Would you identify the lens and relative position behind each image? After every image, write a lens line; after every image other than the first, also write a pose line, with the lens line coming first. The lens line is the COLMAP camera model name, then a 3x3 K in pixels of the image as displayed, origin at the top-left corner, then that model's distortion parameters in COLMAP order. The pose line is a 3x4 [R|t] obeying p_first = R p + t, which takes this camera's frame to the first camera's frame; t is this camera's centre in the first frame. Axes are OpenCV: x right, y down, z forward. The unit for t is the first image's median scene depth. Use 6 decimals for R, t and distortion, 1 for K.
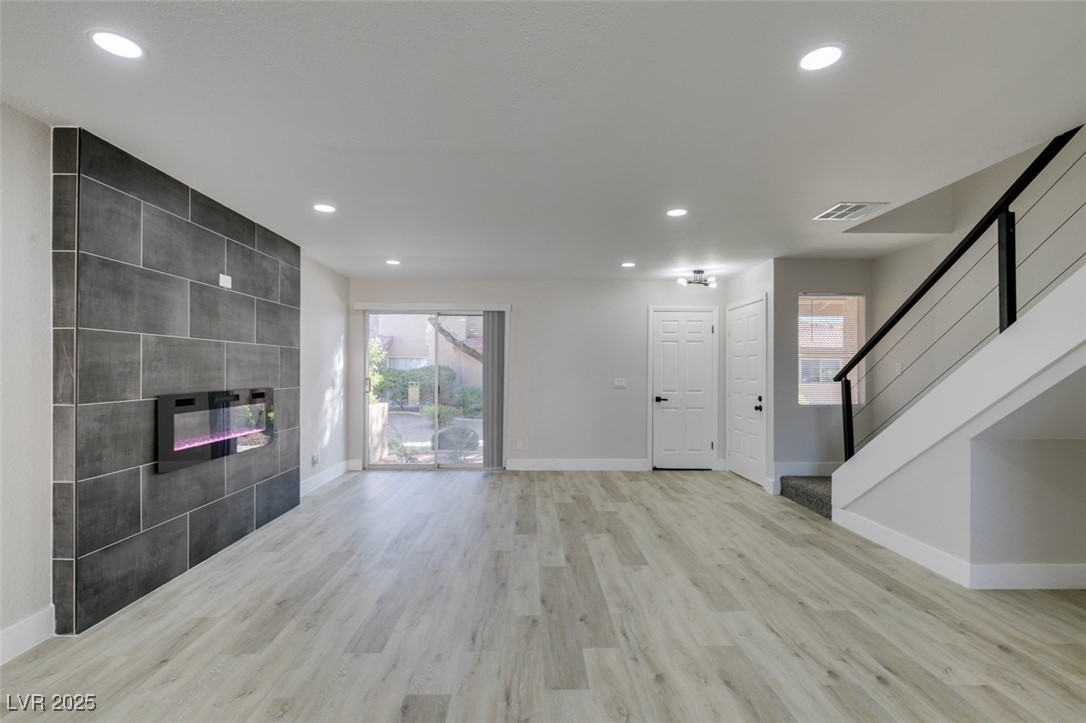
lens RADIAL K [[488.2, 0, 540.3], [0, 488.2, 368.8], [0, 0, 1]] dist [0.001291, -0.000709]
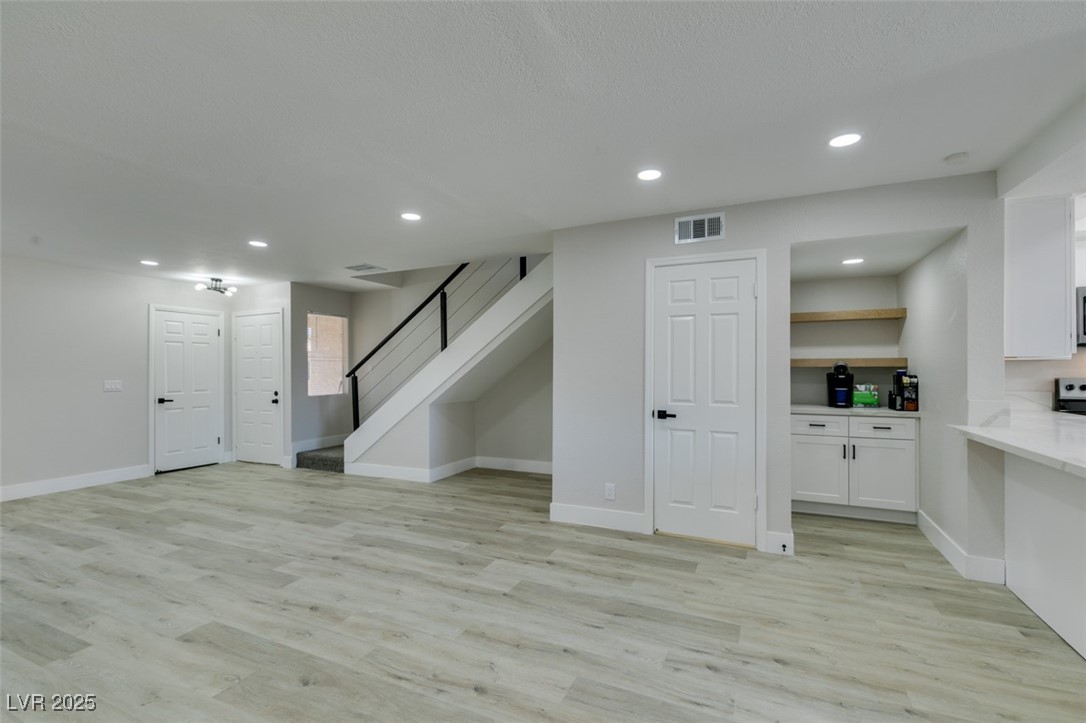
lens RADIAL K [[484.1, 0, 542.0], [0, 484.1, 369.4], [0, 0, 1]] dist [0.002278, -0.000204]
pose [[0.440723, -0.006591, 0.897619, -0.525927], [0.004421, 0.999977, 0.005172, -0.003301], [-0.897632, 0.001690, 0.440742, -0.198309]]
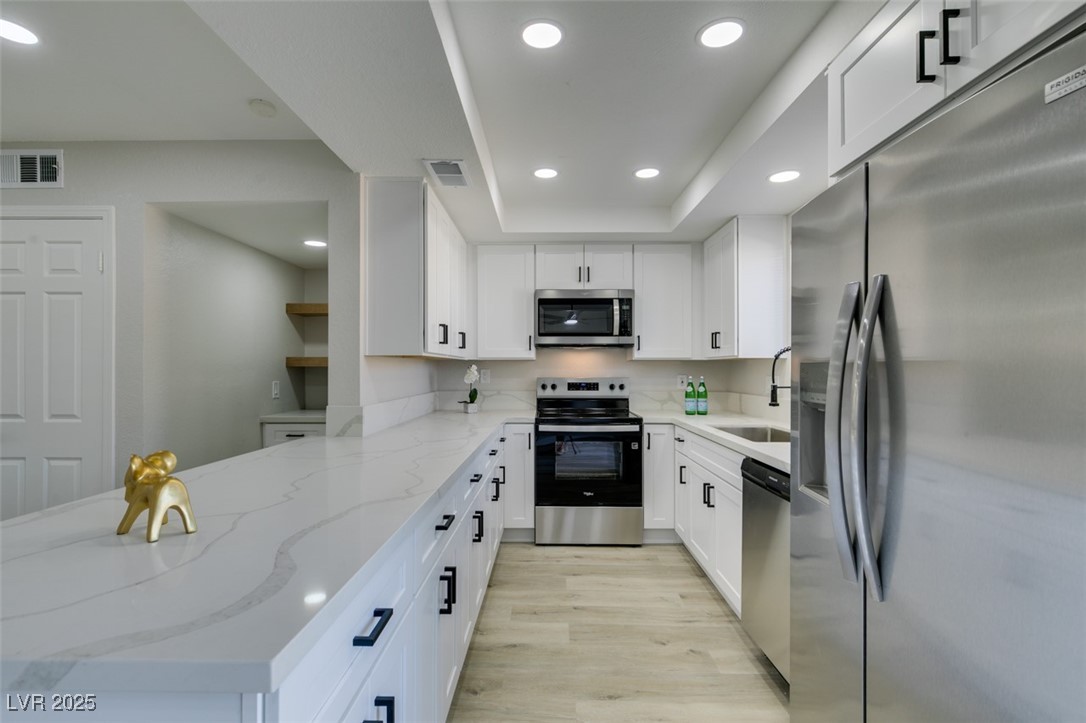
lens RADIAL K [[485.1, 0, 541.3], [0, 485.1, 366.7], [0, 0, 1]] dist [0.004084, -0.000154]
pose [[0.039813, -0.001490, 0.999206, -0.148218], [0.002242, 0.999997, 0.001402, -0.000966], [-0.999205, 0.002184, 0.039817, -0.834456]]
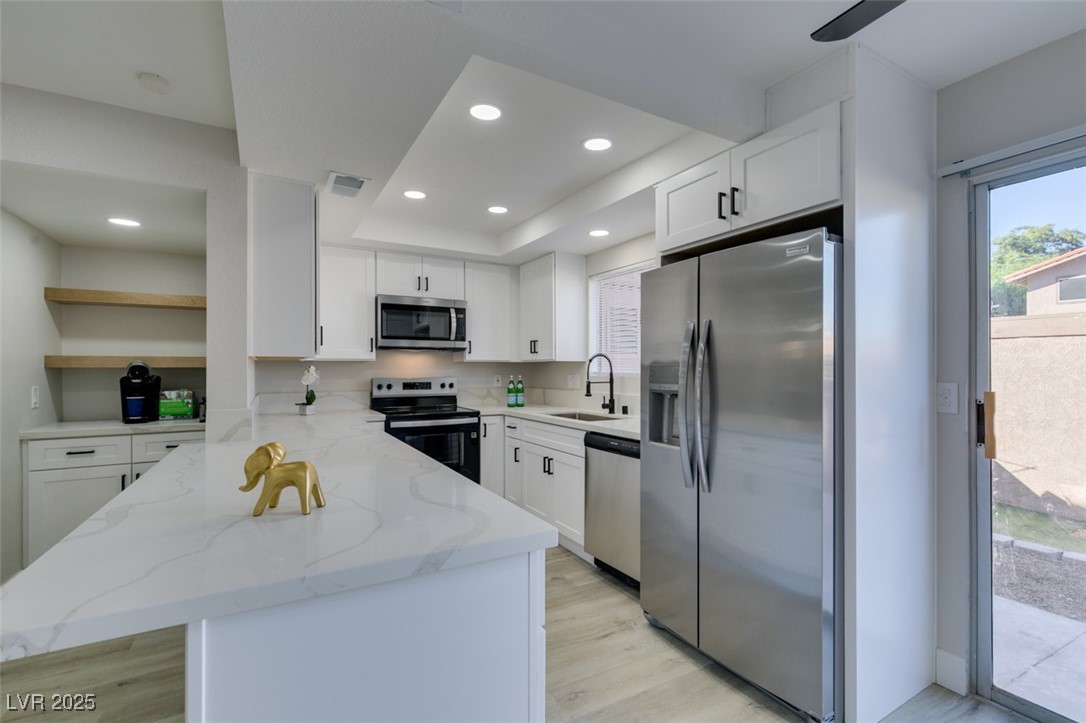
lens RADIAL K [[482.5, 0, 541.4], [0, 482.5, 367.1], [0, 0, 1]] dist [0.004570, -0.000359]
pose [[-0.468158, -0.001415, 0.883643, -0.249043], [0.000395, 0.999998, 0.001811, -0.002622], [-0.883645, 0.001197, -0.468157, -0.586884]]
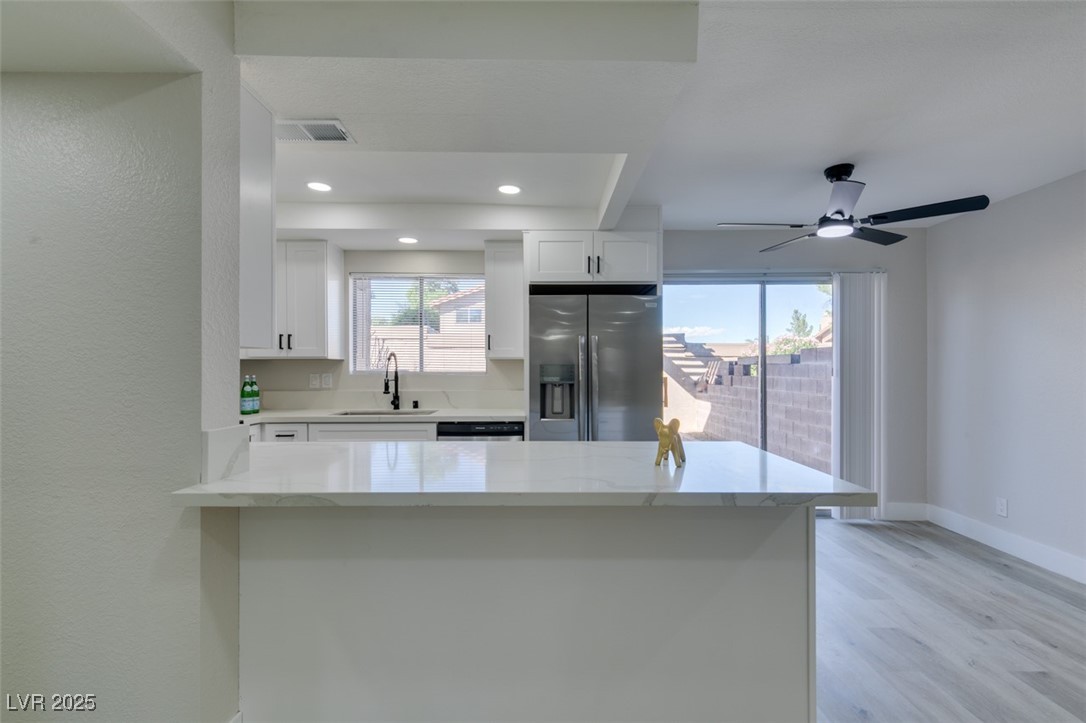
lens RADIAL K [[482.5, 0, 541.4], [0, 482.5, 367.1], [0, 0, 1]] dist [0.004570, -0.000359]
pose [[-0.999606, -0.002730, 0.027941, 0.257059], [-0.002734, 0.999996, -0.000113, 0.002323], [-0.027940, -0.000189, -0.999610, -0.092790]]
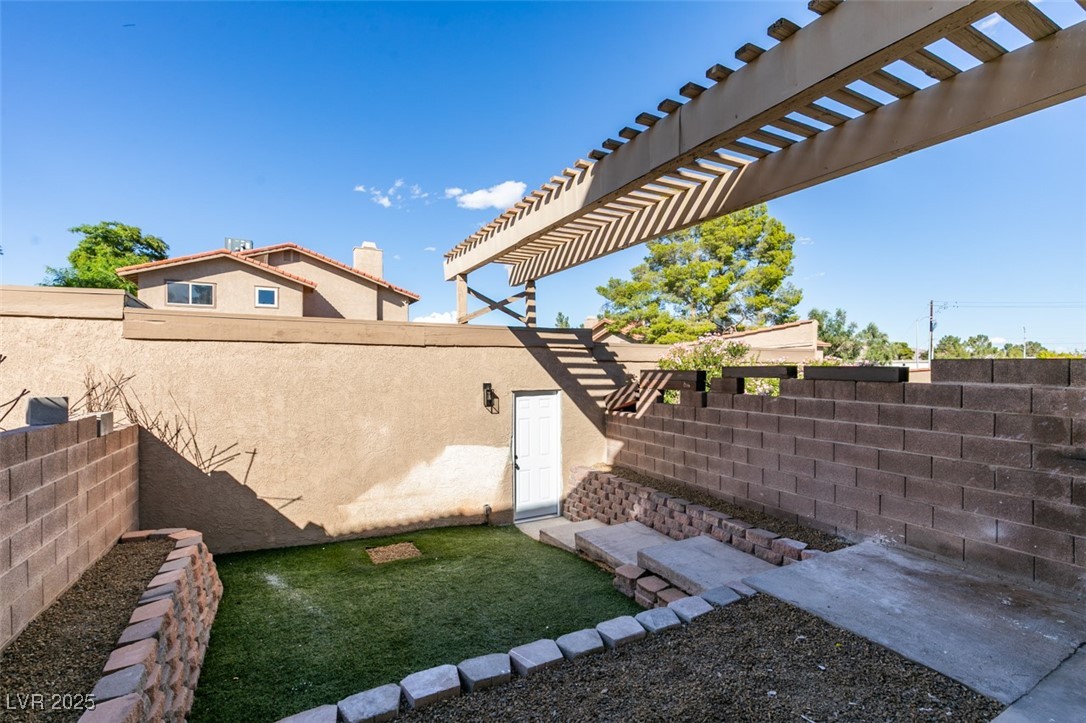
lens RADIAL K [[482.5, 0, 541.4], [0, 482.5, 367.1], [0, 0, 1]] dist [0.004570, -0.000359]
pose [[-0.893120, -0.002308, -0.449812, 0.649138], [-0.005966, 0.999960, 0.006715, -0.056516], [0.449778, 0.008681, -0.893098, -1.437920]]
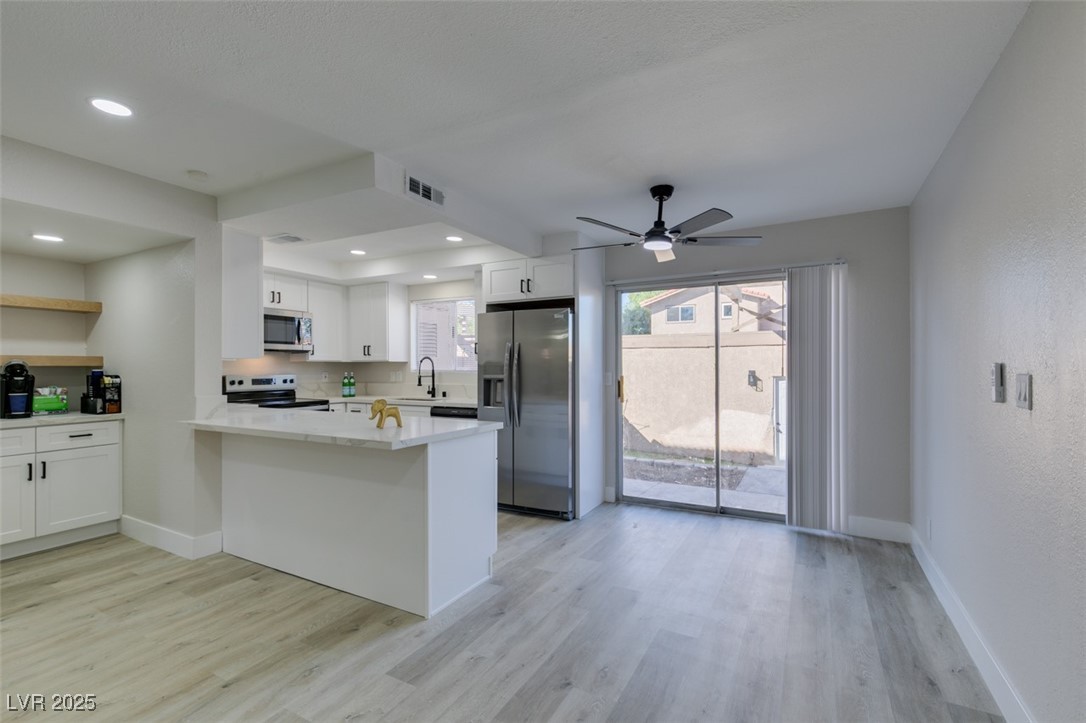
lens RADIAL K [[488.3, 0, 541.2], [0, 488.3, 366.0], [0, 0, 1]] dist [0.002291, 0.000341]
pose [[-0.865273, -0.001214, 0.501300, -0.484906], [-0.000725, 0.999999, 0.001171, -0.002227], [-0.501300, 0.000650, -0.865273, -0.014352]]
